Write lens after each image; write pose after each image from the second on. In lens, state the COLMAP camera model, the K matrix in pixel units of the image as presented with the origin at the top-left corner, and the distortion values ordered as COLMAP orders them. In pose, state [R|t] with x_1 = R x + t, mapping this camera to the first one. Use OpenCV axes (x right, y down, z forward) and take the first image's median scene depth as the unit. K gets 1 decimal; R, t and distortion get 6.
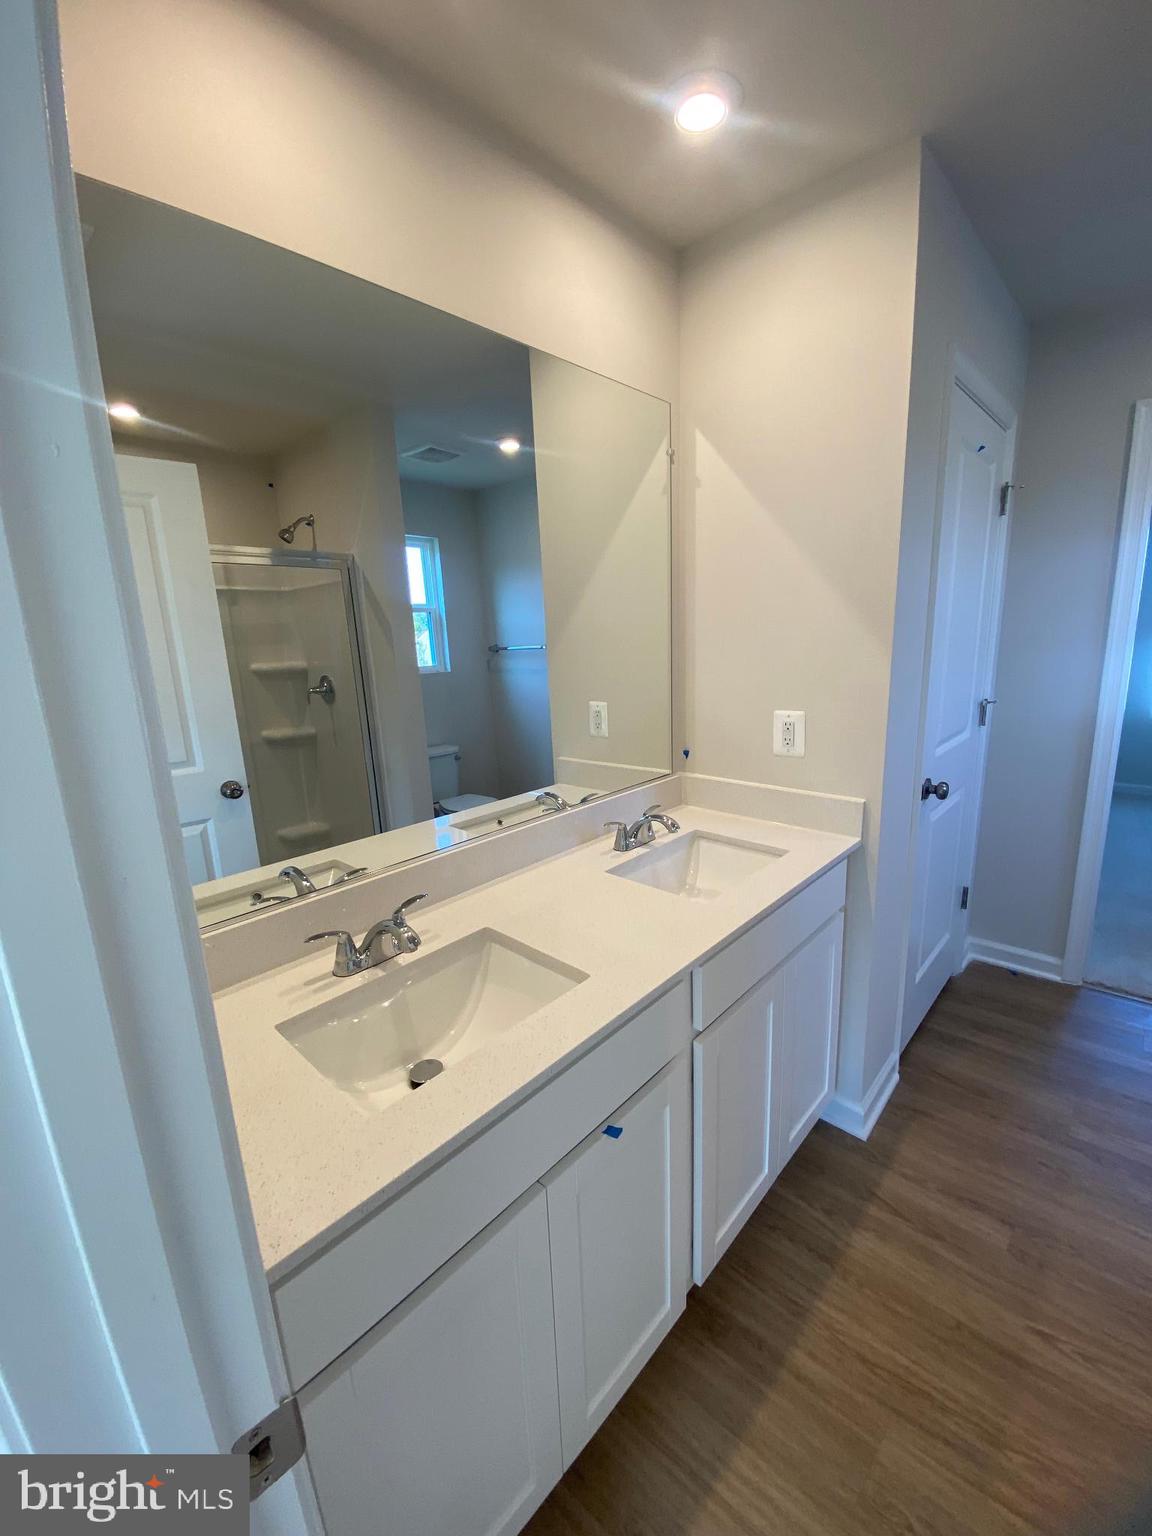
lens RADIAL K [[629.9, 0, 569.3], [0, 629.9, 771.2], [0, 0, 1]] dist [0.058703, -0.029884]
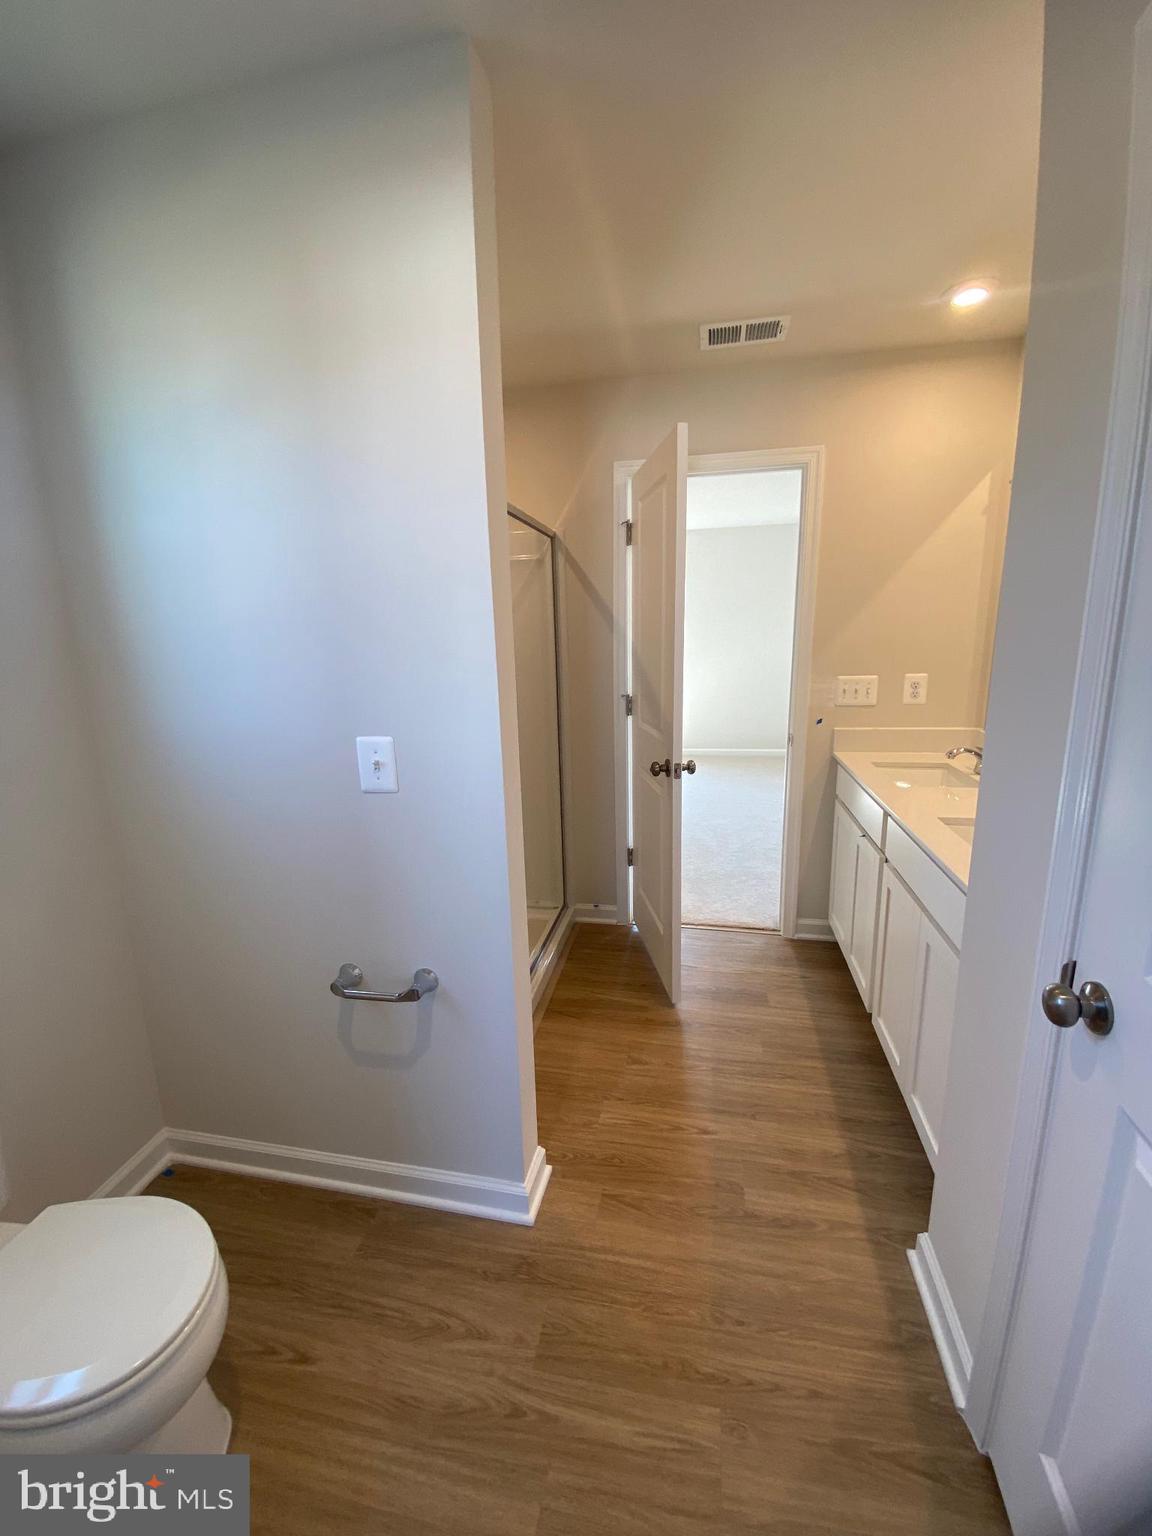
lens RADIAL K [[629.9, 0, 569.3], [0, 629.9, 771.2], [0, 0, 1]] dist [0.058703, -0.029884]
pose [[-0.856300, 0.168680, -0.488157, 1.490377], [-0.055718, 0.909478, 0.412002, -0.372437], [0.513465, 0.379996, -0.769387, 1.576122]]
